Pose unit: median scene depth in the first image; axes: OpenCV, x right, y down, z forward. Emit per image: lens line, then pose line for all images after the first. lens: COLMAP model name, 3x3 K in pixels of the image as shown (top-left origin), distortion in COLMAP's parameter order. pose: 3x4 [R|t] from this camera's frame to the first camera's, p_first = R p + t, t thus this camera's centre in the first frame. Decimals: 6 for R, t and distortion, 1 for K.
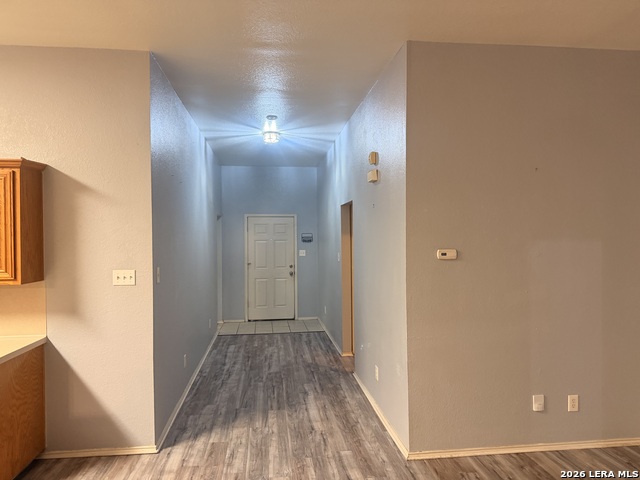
lens RADIAL K [[445.9, 0, 319.3], [0, 445.9, 242.1], [0, 0, 1]] dist [0.054961, -0.073686]
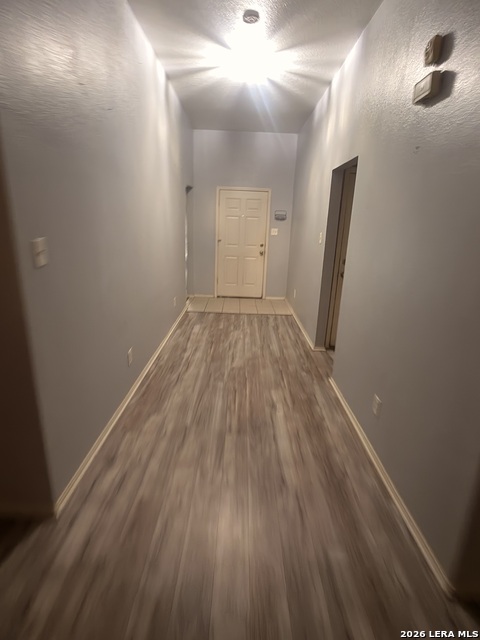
lens RADIAL K [[334.7, 0, 237.5], [0, 334.7, 321.1], [0, 0, 1]] dist [-0.002829, -0.000747]
pose [[0.990616, 0.078917, -0.111589, -0.033797], [-0.044996, 0.959252, 0.278947, 0.017803], [0.129056, -0.271308, 0.953801, 0.388798]]
